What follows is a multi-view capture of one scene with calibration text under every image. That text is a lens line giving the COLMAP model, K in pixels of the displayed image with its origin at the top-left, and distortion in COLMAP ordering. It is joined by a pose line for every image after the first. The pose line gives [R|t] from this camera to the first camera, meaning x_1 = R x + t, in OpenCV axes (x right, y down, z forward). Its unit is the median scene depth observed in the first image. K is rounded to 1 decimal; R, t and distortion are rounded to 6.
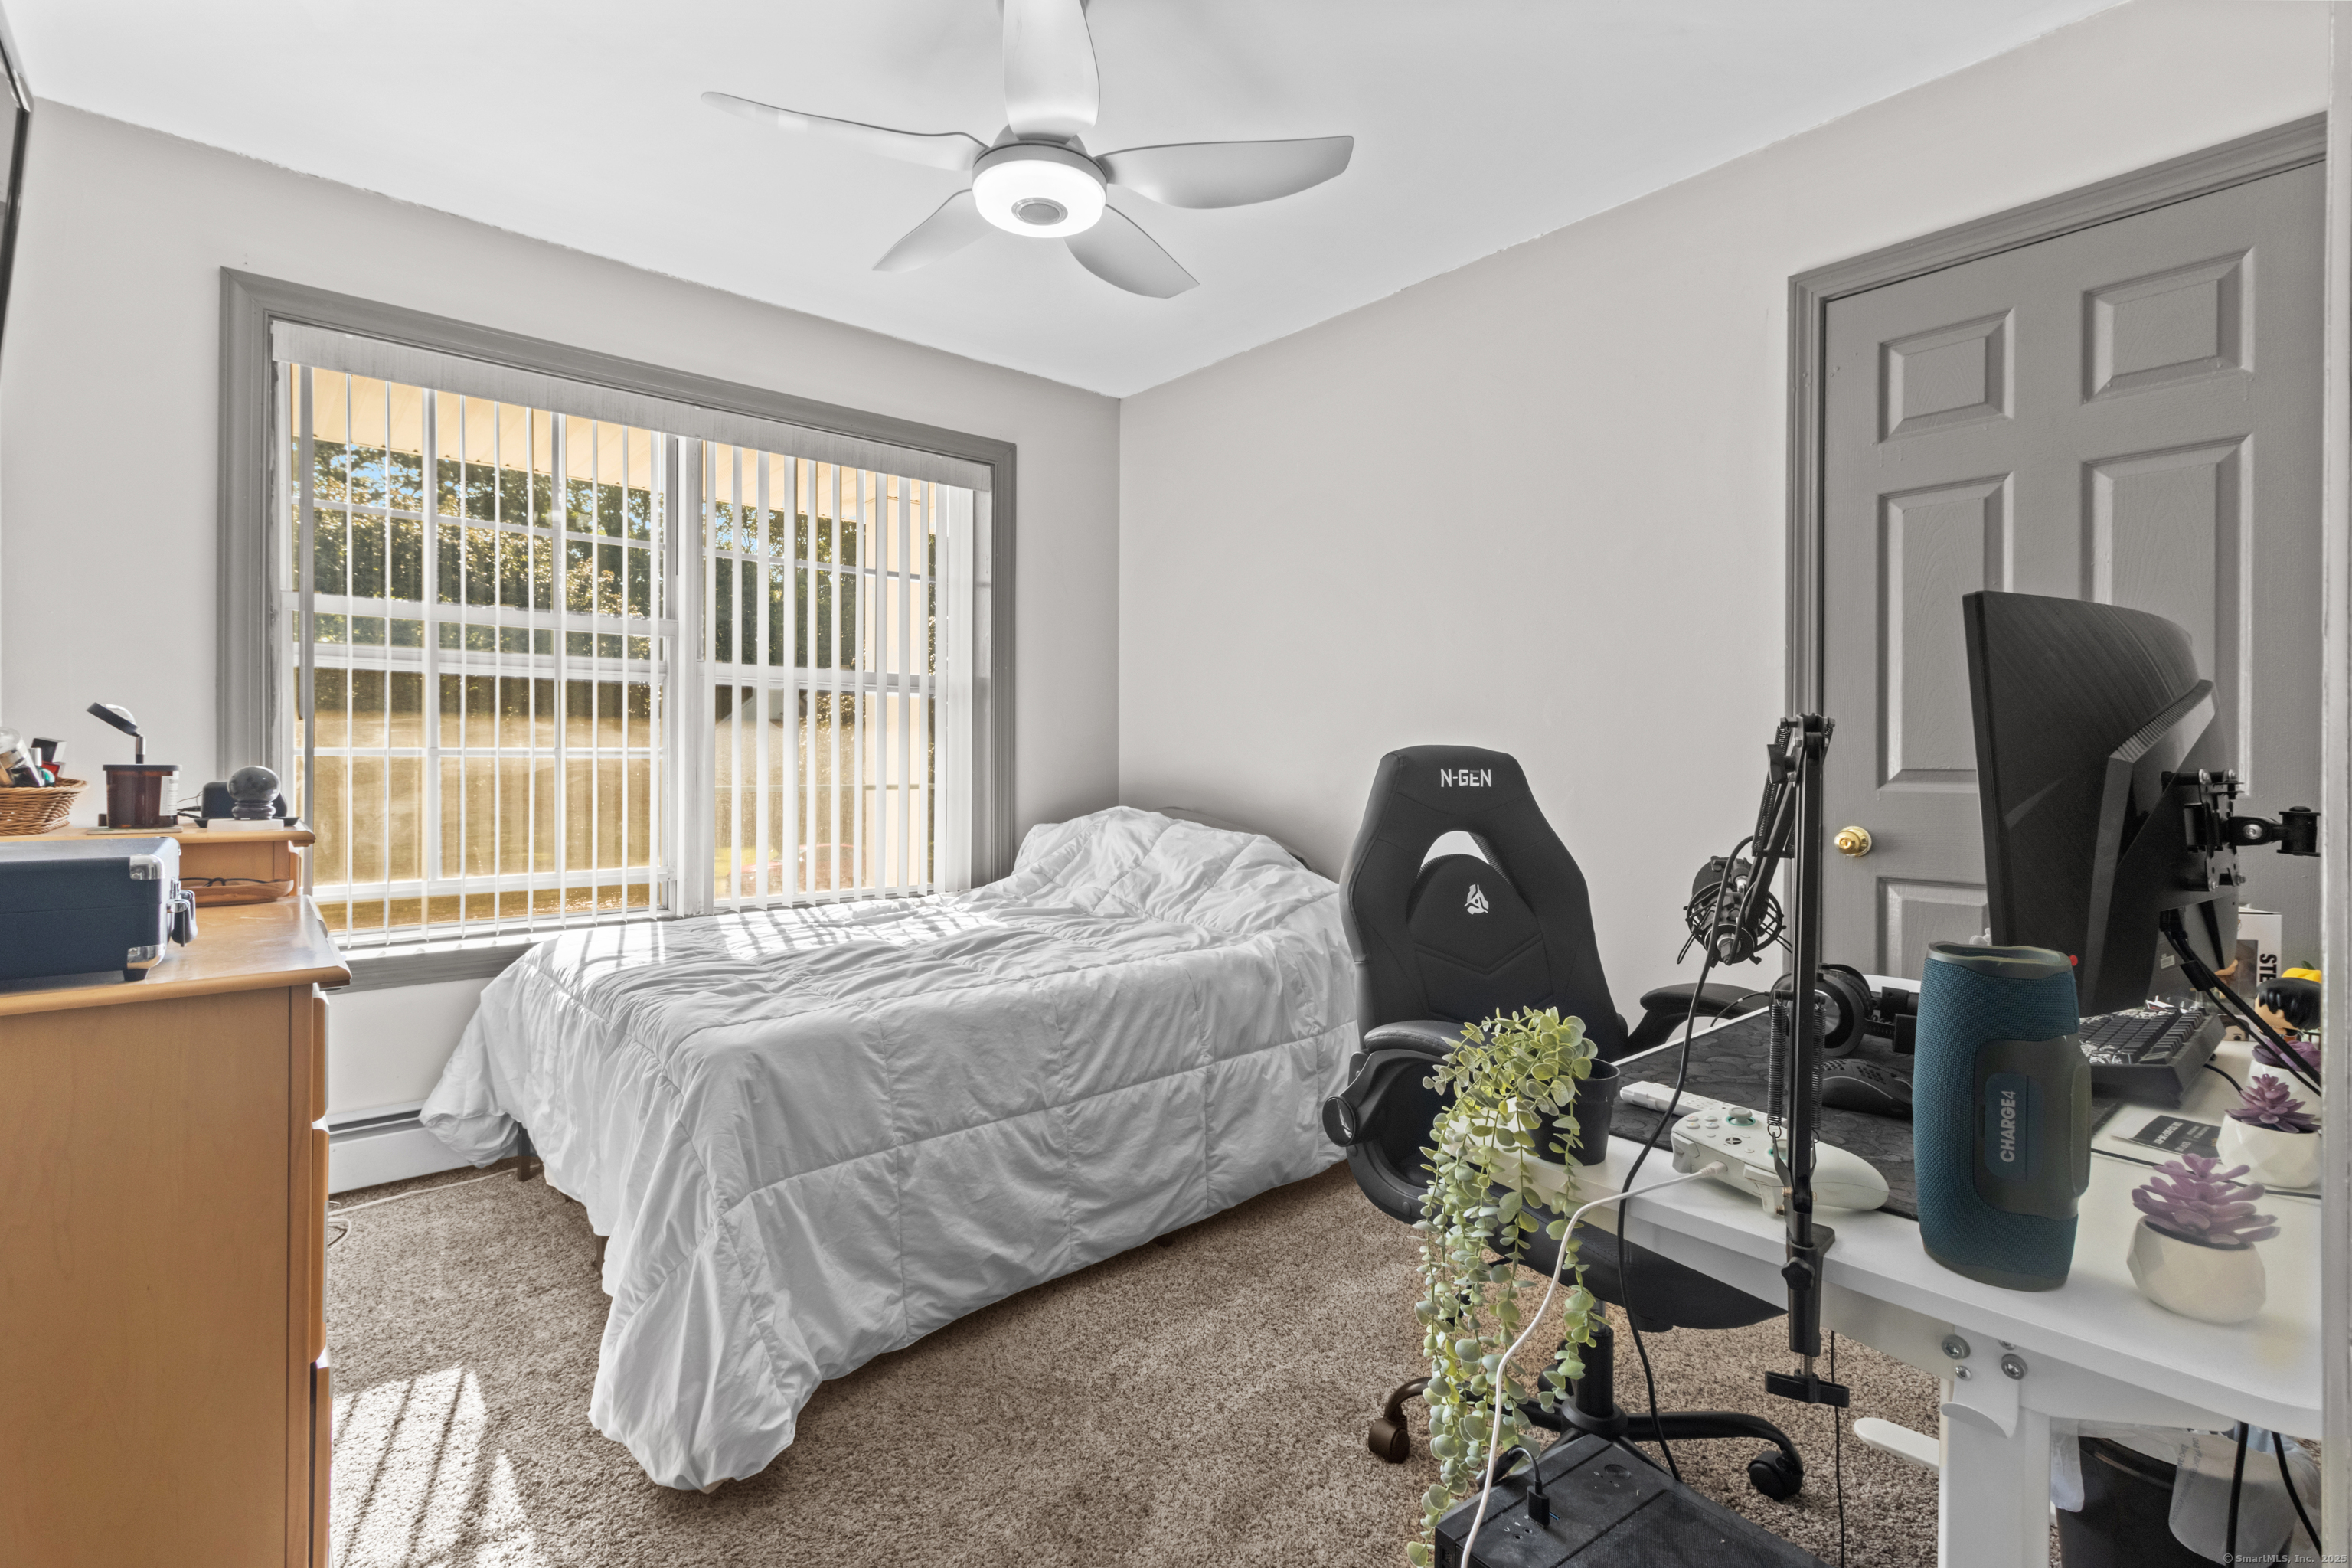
lens RADIAL K [[1095.0, 0, 1176.4], [0, 1095.0, 745.9], [0, 0, 1]] dist [0.003670, 0.000262]
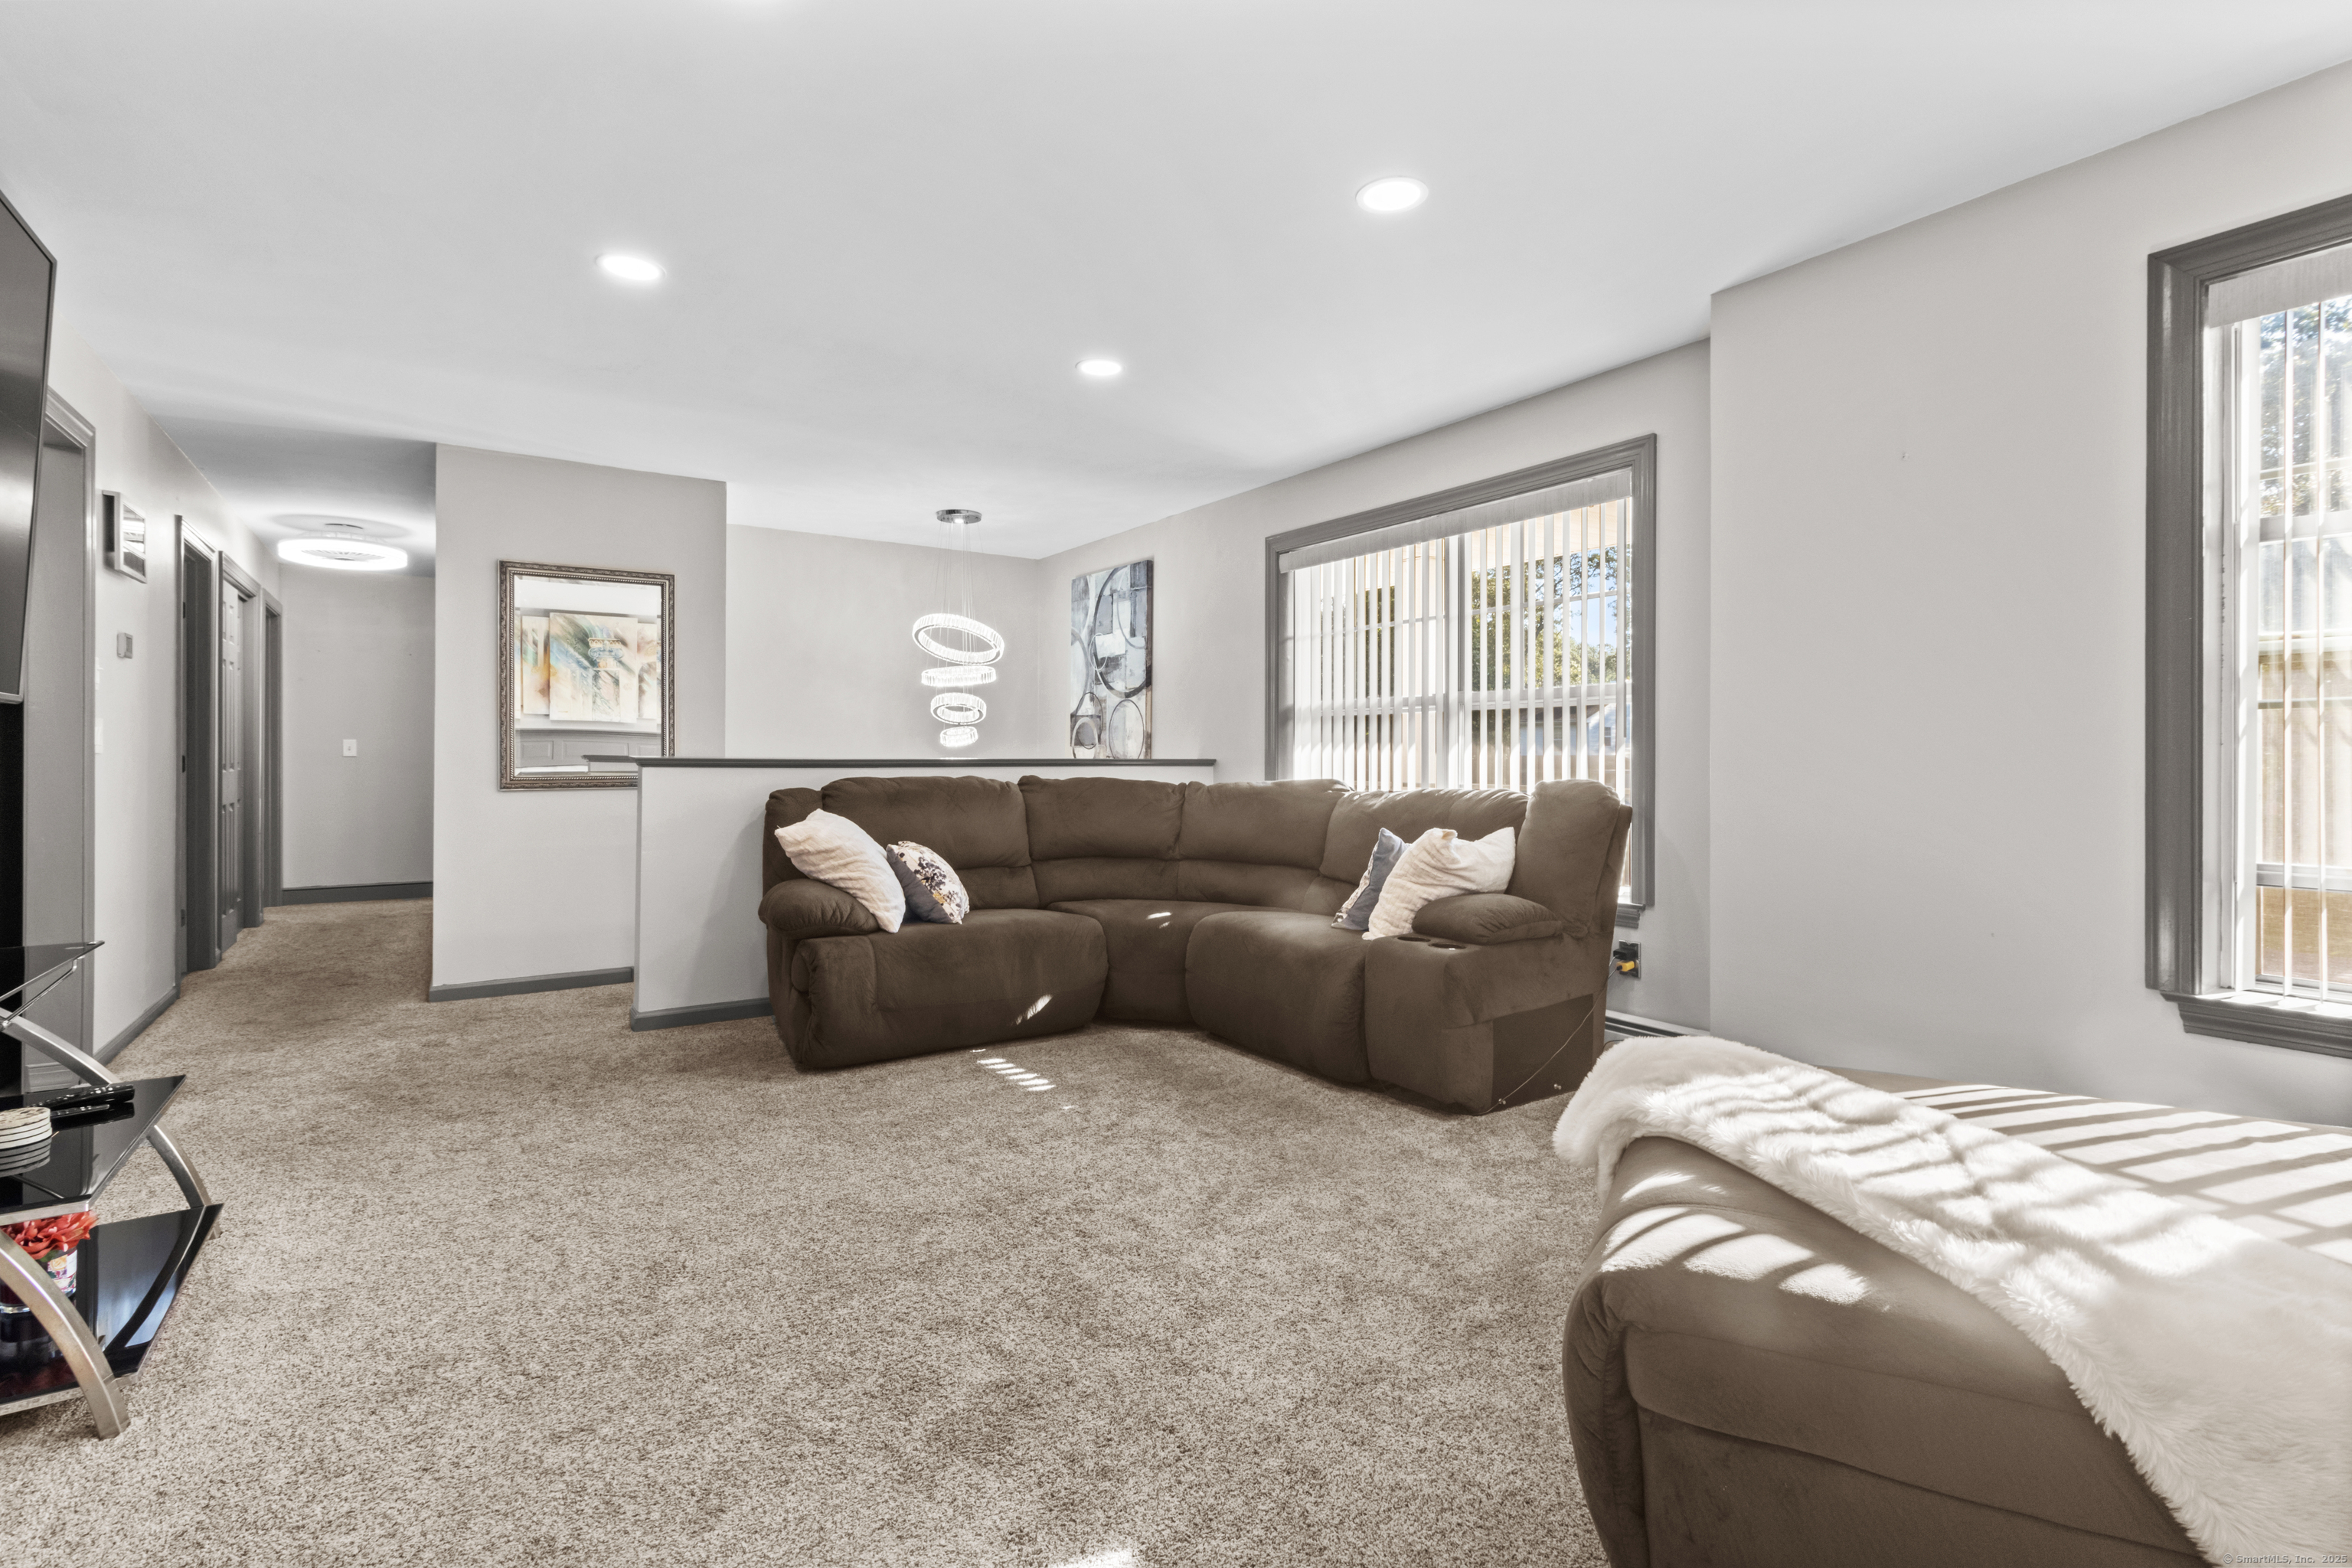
lens RADIAL K [[1078.6, 0, 1183.6], [0, 1078.6, 760.8], [0, 0, 1]] dist [0.002271, 0.000021]
pose [[-0.155484, 0.003942, -0.987831, 1.018276], [-0.000190, 0.999992, 0.004020, 0.001462], [0.987838, 0.000813, -0.155482, 0.925547]]
